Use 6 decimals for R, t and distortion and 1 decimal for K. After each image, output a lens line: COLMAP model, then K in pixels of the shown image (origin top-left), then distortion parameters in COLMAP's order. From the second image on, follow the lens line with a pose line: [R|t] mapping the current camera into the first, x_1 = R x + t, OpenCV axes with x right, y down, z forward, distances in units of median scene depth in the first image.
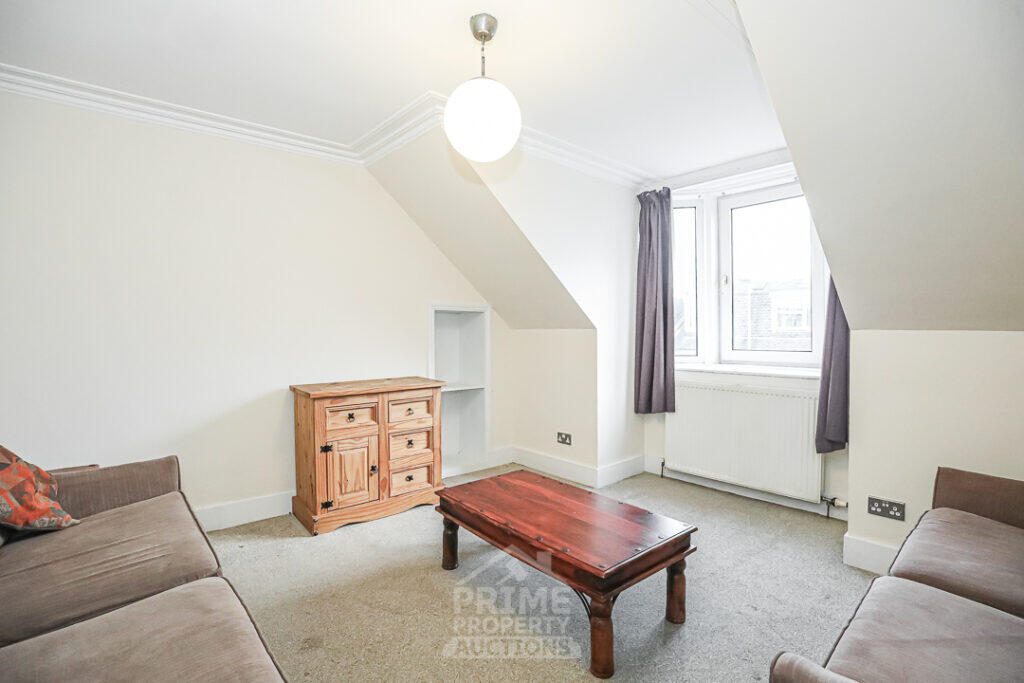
lens RADIAL K [[494.4, 0, 510.8], [0, 494.4, 340.6], [0, 0, 1]] dist [-0.003127, -0.000089]
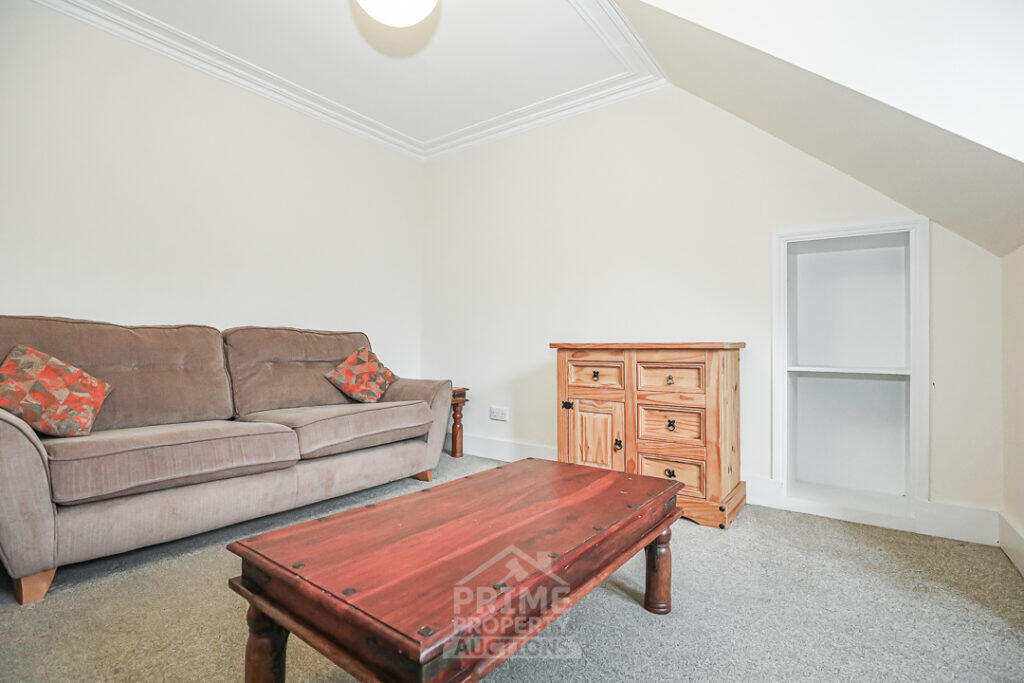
lens RADIAL K [[494.4, 0, 511.4], [0, 494.4, 344.3], [0, 0, 1]] dist [-0.003127, -0.000089]
pose [[0.237299, -0.003254, -0.971431, 0.466830], [-0.029217, 0.999518, -0.010485, 0.110195], [0.970997, 0.030871, 0.237090, 0.629627]]
